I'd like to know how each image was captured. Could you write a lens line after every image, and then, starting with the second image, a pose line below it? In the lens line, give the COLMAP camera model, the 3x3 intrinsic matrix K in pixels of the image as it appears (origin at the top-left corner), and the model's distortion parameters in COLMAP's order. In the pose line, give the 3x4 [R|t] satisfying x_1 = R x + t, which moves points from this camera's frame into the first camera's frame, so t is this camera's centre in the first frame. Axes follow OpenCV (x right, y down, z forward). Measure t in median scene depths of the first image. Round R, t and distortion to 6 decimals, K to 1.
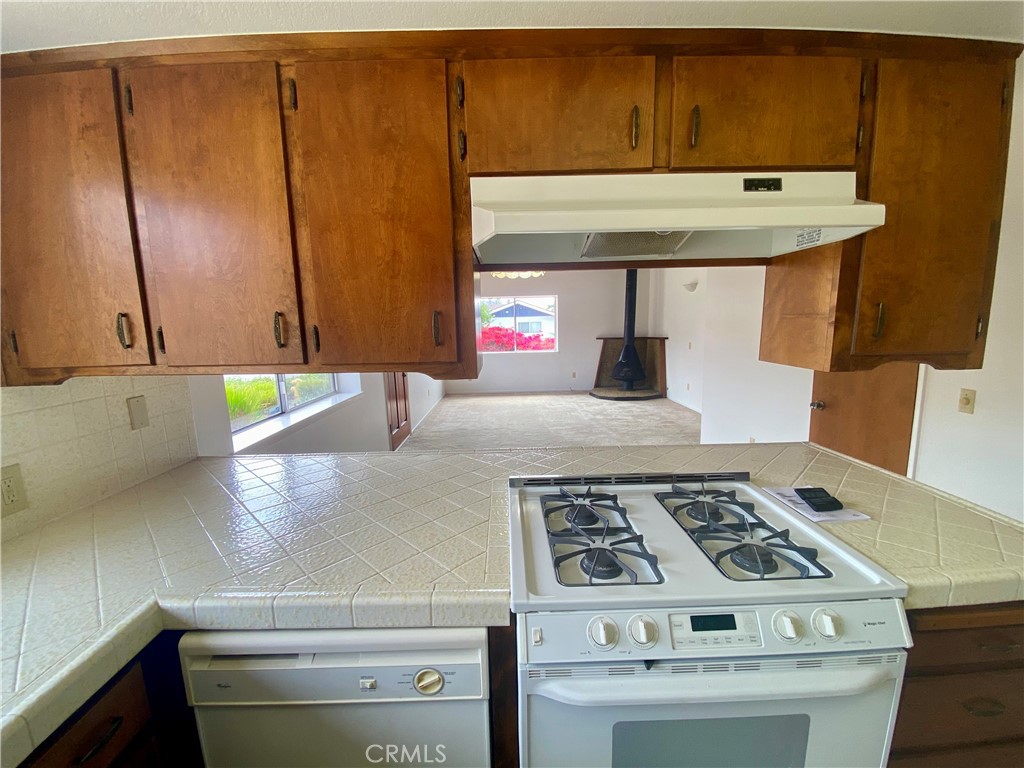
lens RADIAL K [[426.8, 0, 504.6], [0, 426.8, 390.3], [0, 0, 1]] dist [-0.028604, -0.001809]
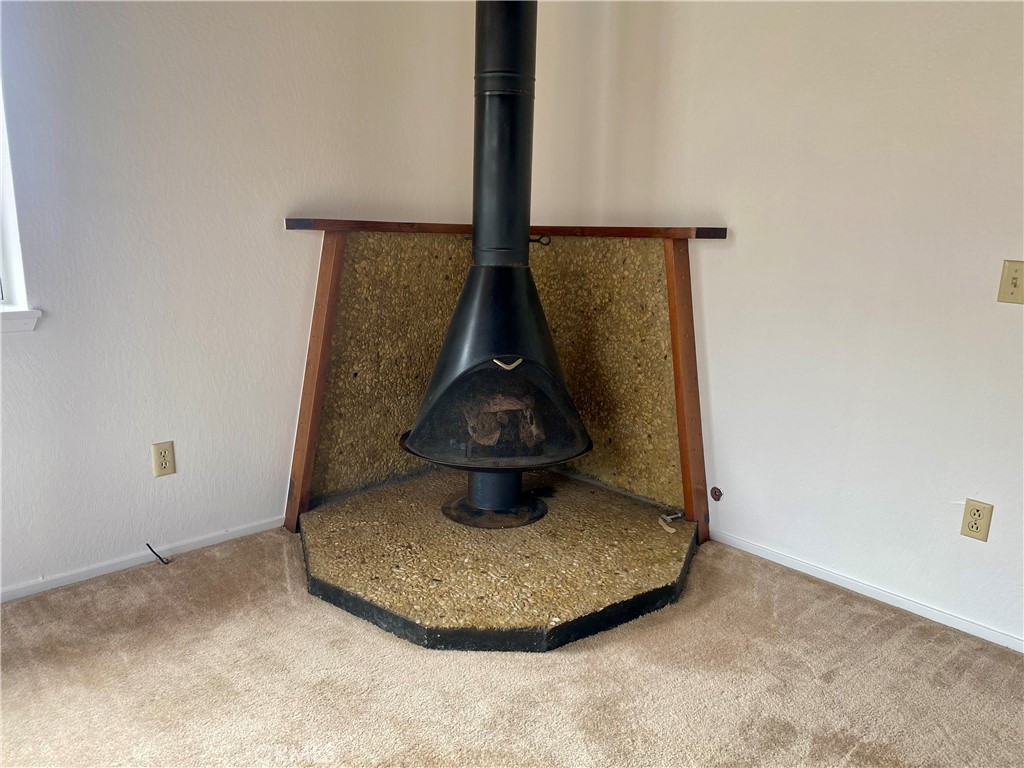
lens RADIAL K [[782.3, 0, 510.9], [0, 782.3, 378.9], [0, 0, 1]] dist [0.057040, -0.022745]
pose [[0.739932, -0.098274, 0.665464, 0.070292], [0.057063, 0.994875, 0.083471, -0.085802], [-0.670257, -0.023790, 0.741748, 0.741379]]
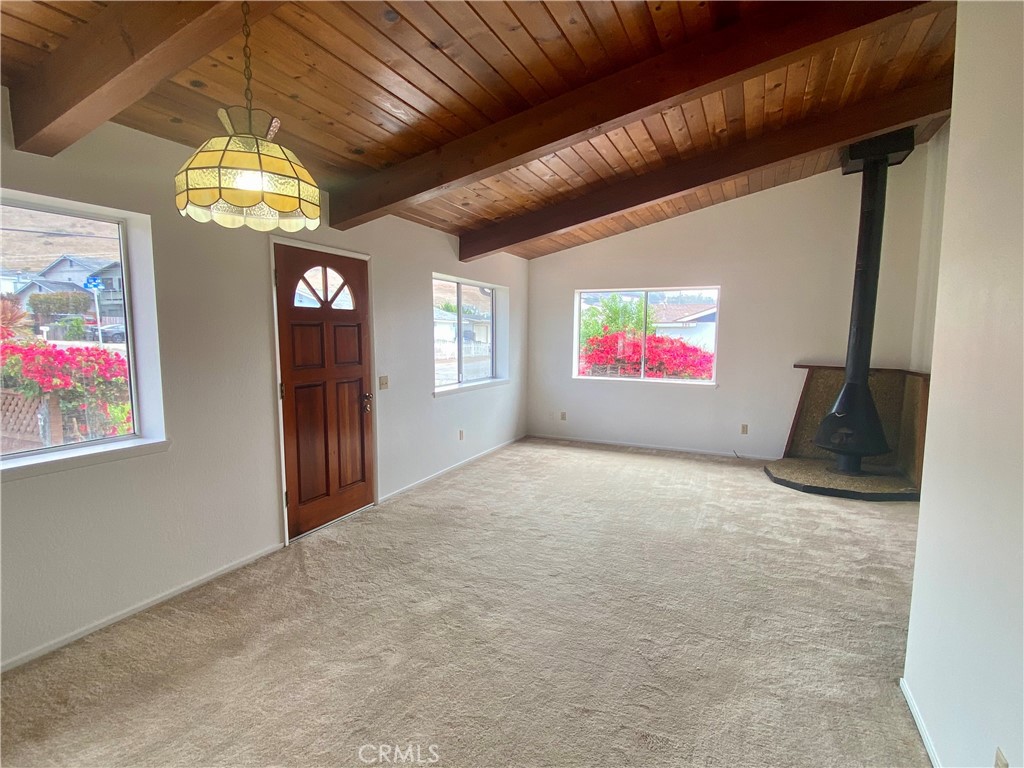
lens RADIAL K [[542.9, 0, 502.0], [0, 542.9, 381.2], [0, 0, 1]] dist [-0.004200, -0.003536]
pose [[0.896708, 0.077298, -0.435821, 0.192615], [-0.101590, 0.994290, -0.032673, -0.044610], [0.430807, 0.073573, 0.899440, 0.234512]]
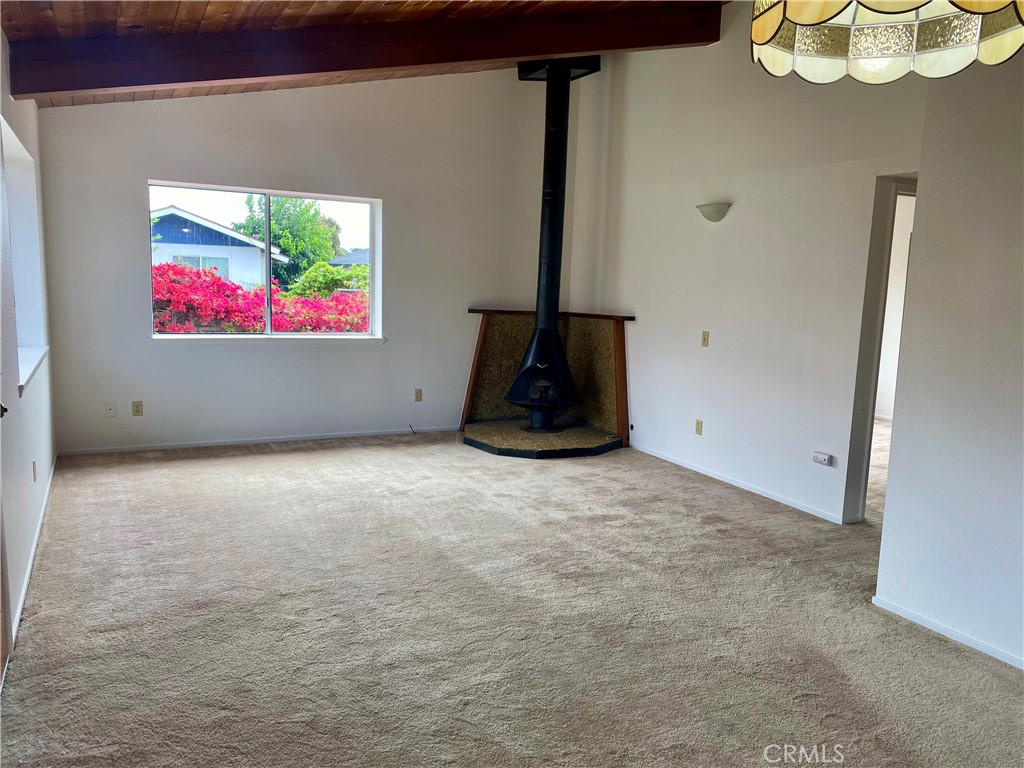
lens RADIAL K [[782.3, 0, 519.4], [0, 782.3, 382.1], [0, 0, 1]] dist [0.057040, -0.022745]
pose [[0.890331, -0.000768, 0.455314, -0.109306], [0.006193, 0.999927, -0.010423, -0.041568], [-0.455272, 0.012099, 0.890270, 0.272557]]
